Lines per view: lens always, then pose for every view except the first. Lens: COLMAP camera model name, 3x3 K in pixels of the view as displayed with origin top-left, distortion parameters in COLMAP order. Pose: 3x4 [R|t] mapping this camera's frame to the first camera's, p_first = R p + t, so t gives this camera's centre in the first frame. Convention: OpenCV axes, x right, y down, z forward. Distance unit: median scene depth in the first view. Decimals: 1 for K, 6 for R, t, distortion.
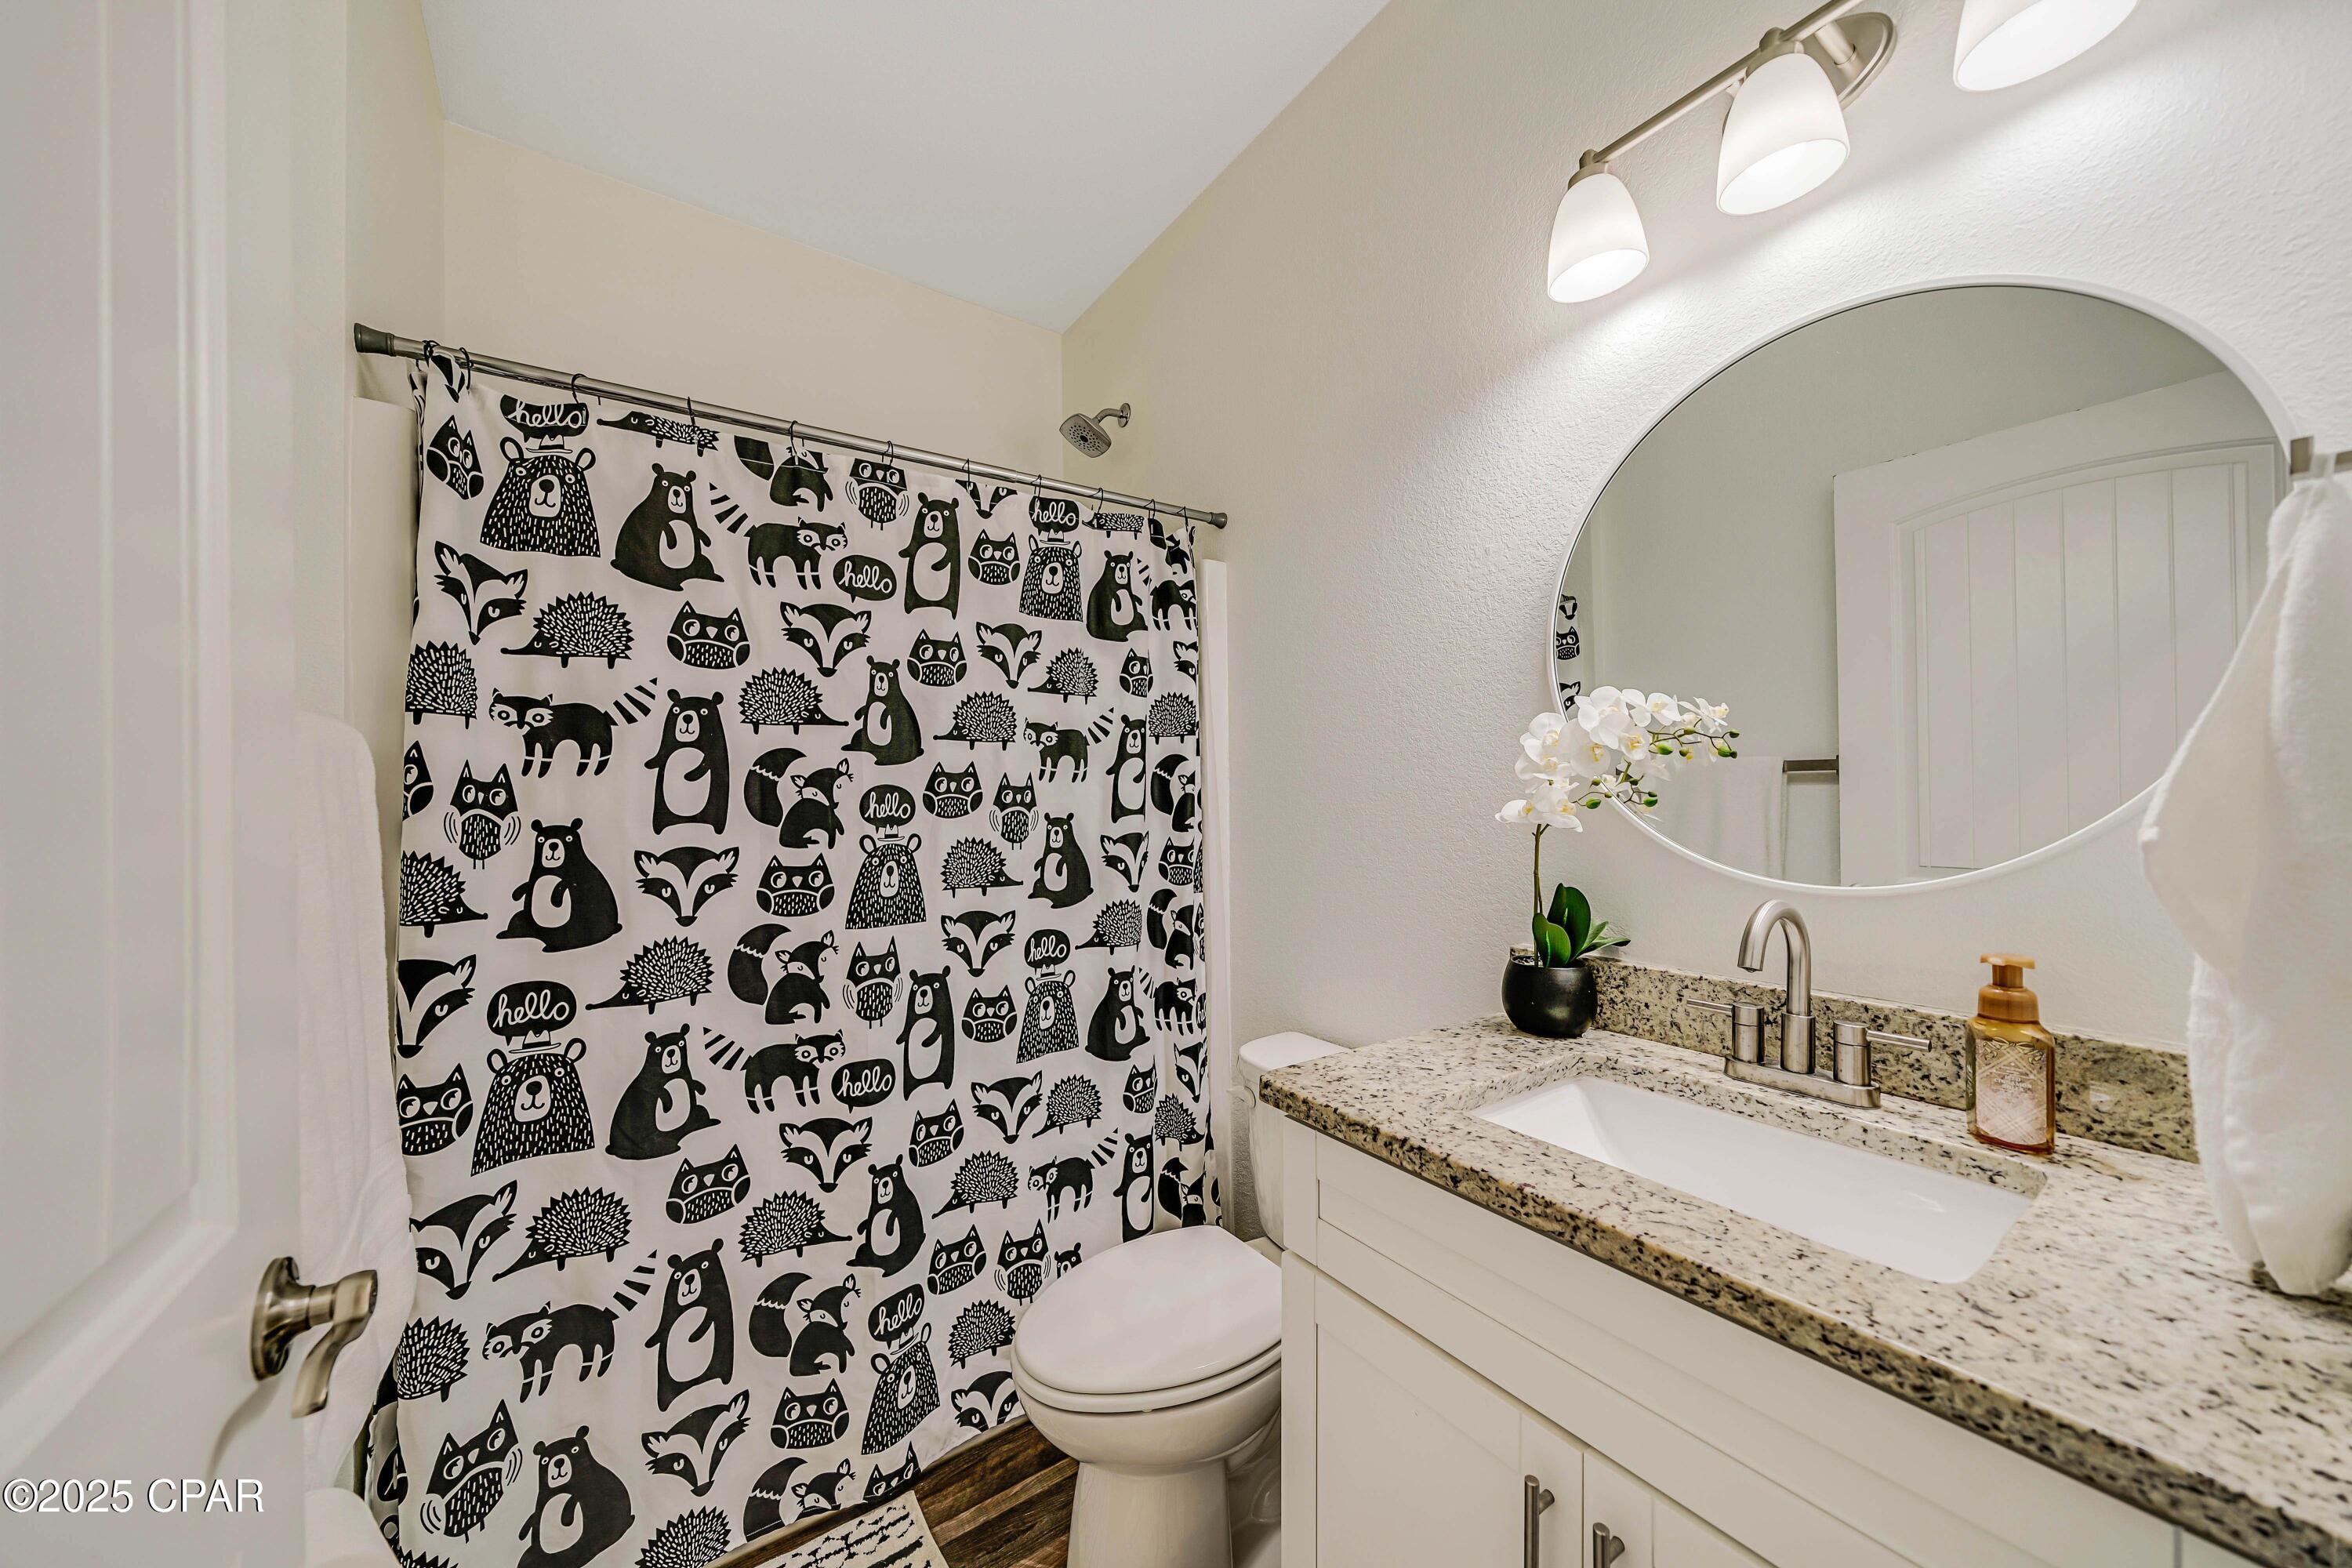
lens RADIAL K [[824.4, 0, 1174.7], [0, 824.4, 806.5], [0, 0, 1]] dist [-0.008599, 0.000025]
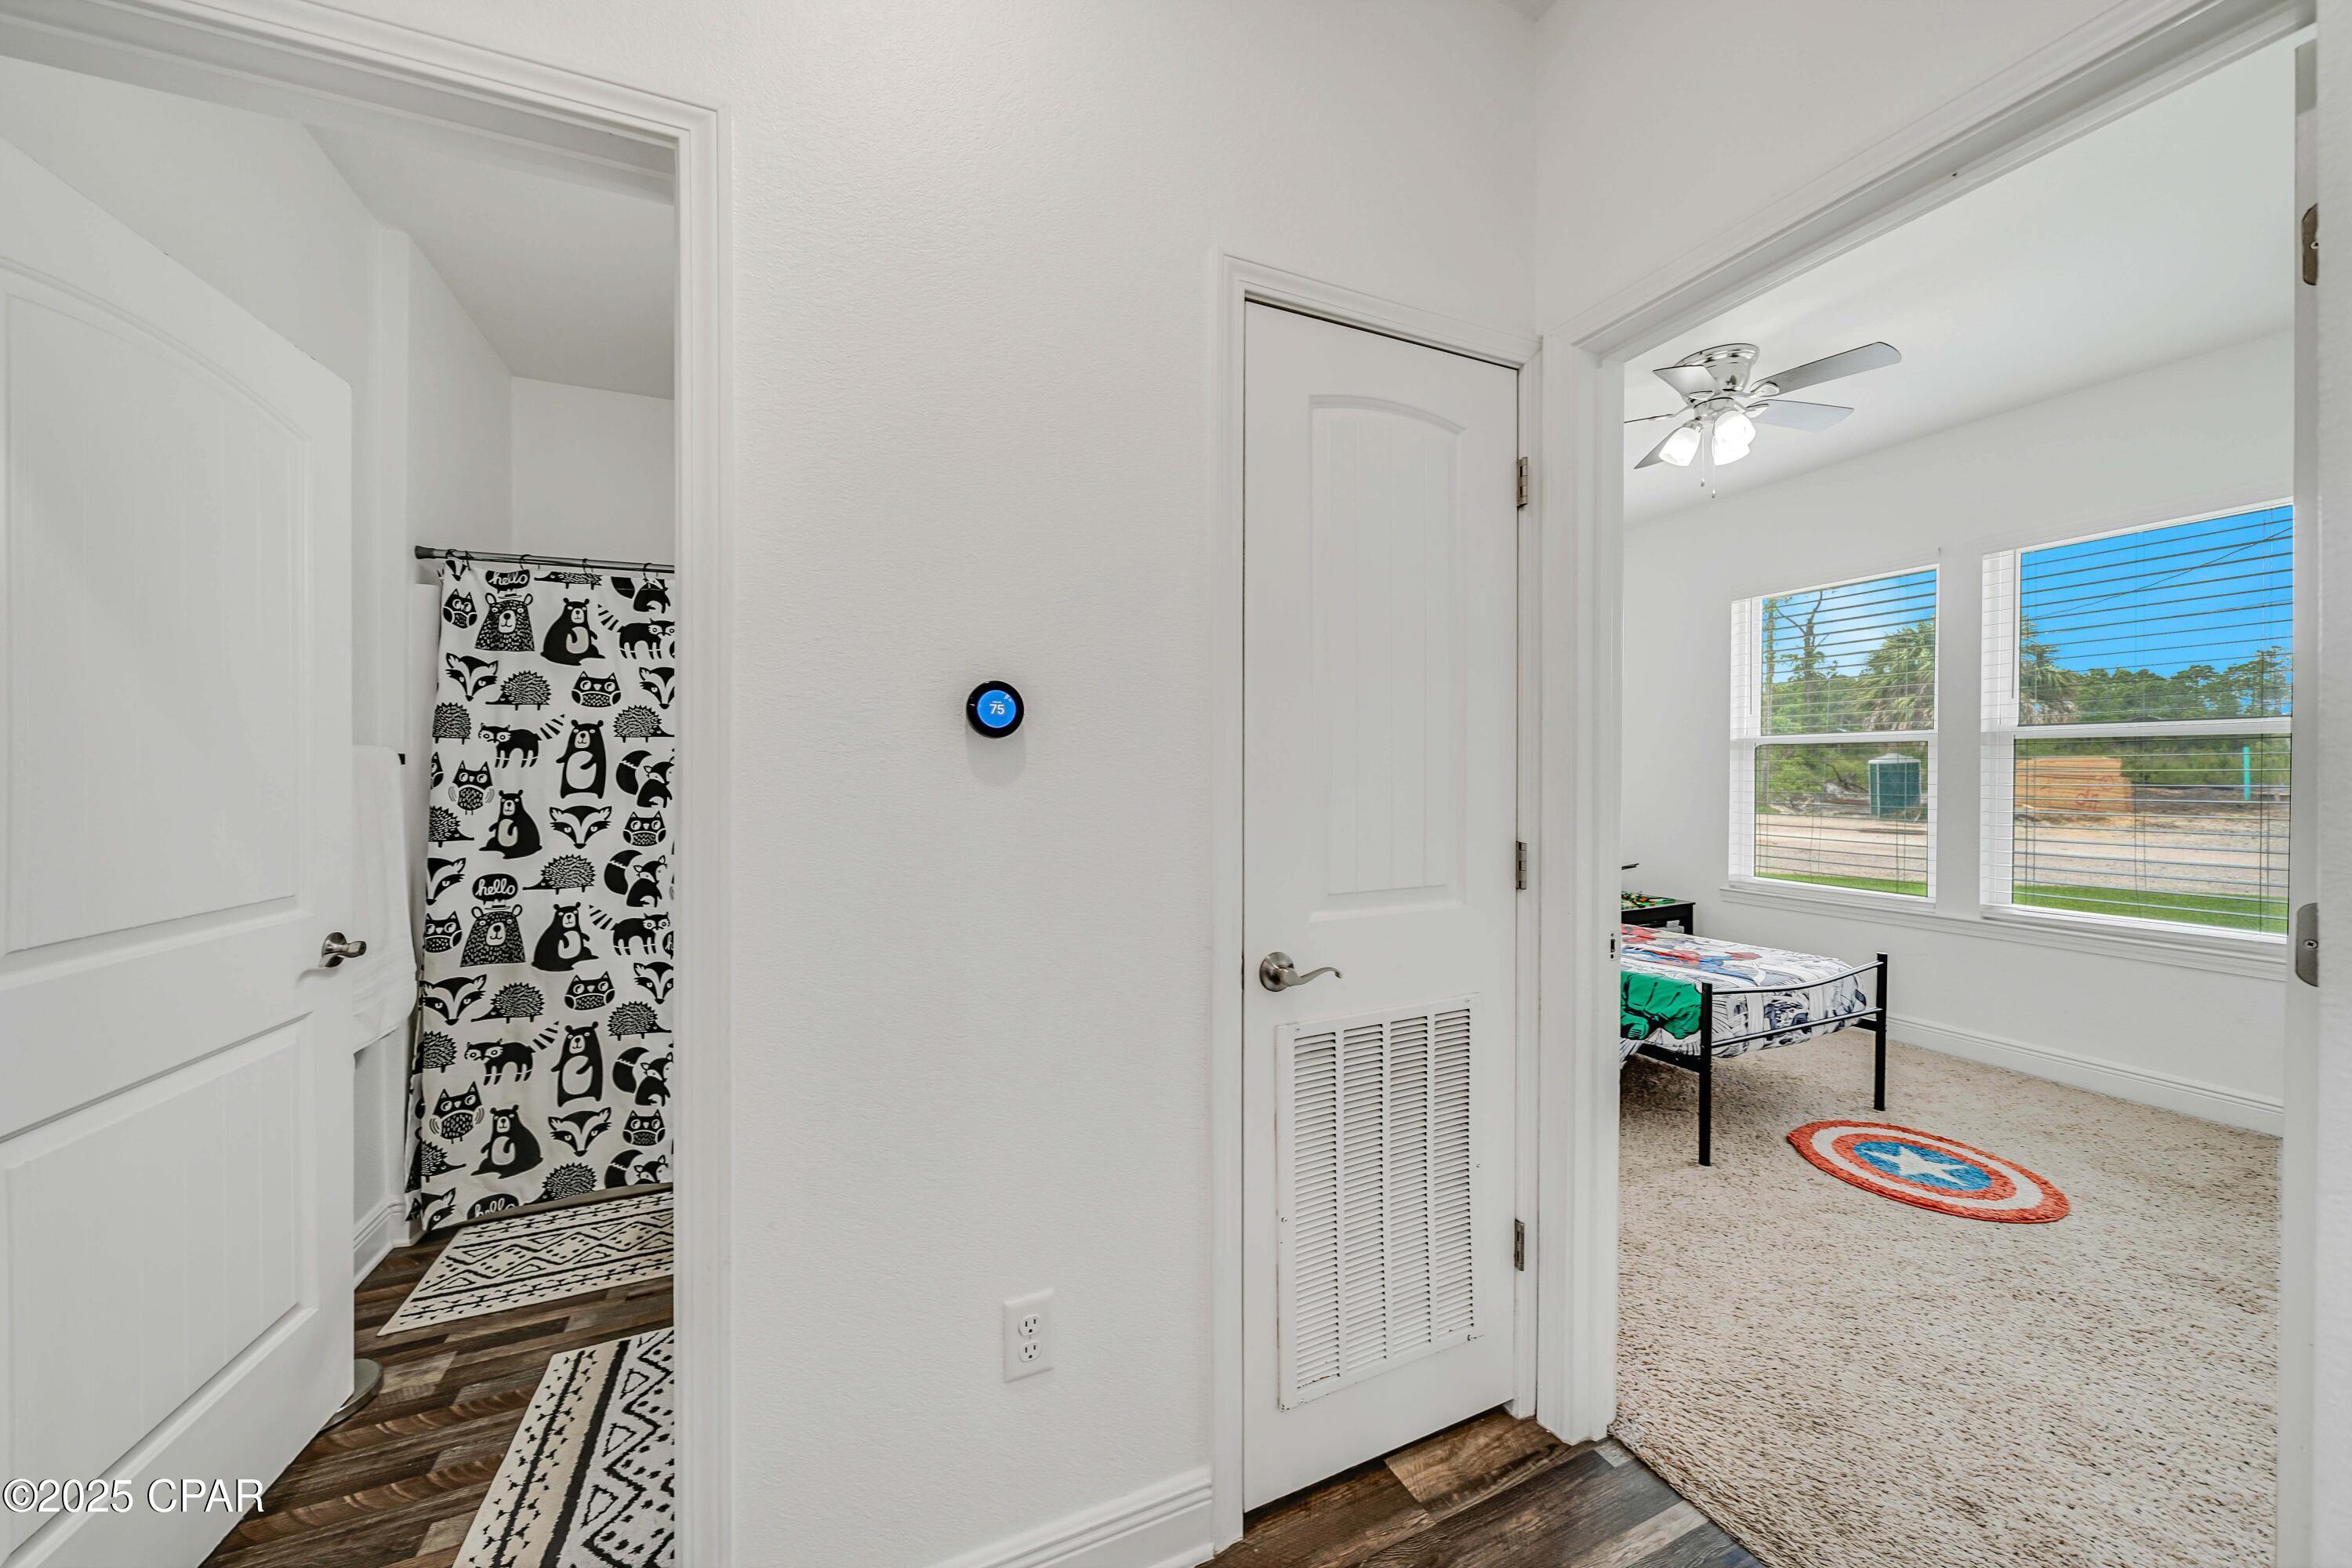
lens RADIAL K [[824.4, 0, 1172.9], [0, 824.4, 778.0], [0, 0, 1]] dist [-0.008599, 0.000025]
pose [[0.980628, 0.004806, -0.195819, 1.118333], [-0.004647, 0.999988, 0.001268, -0.022006], [0.195823, -0.000333, 0.980639, -0.565613]]
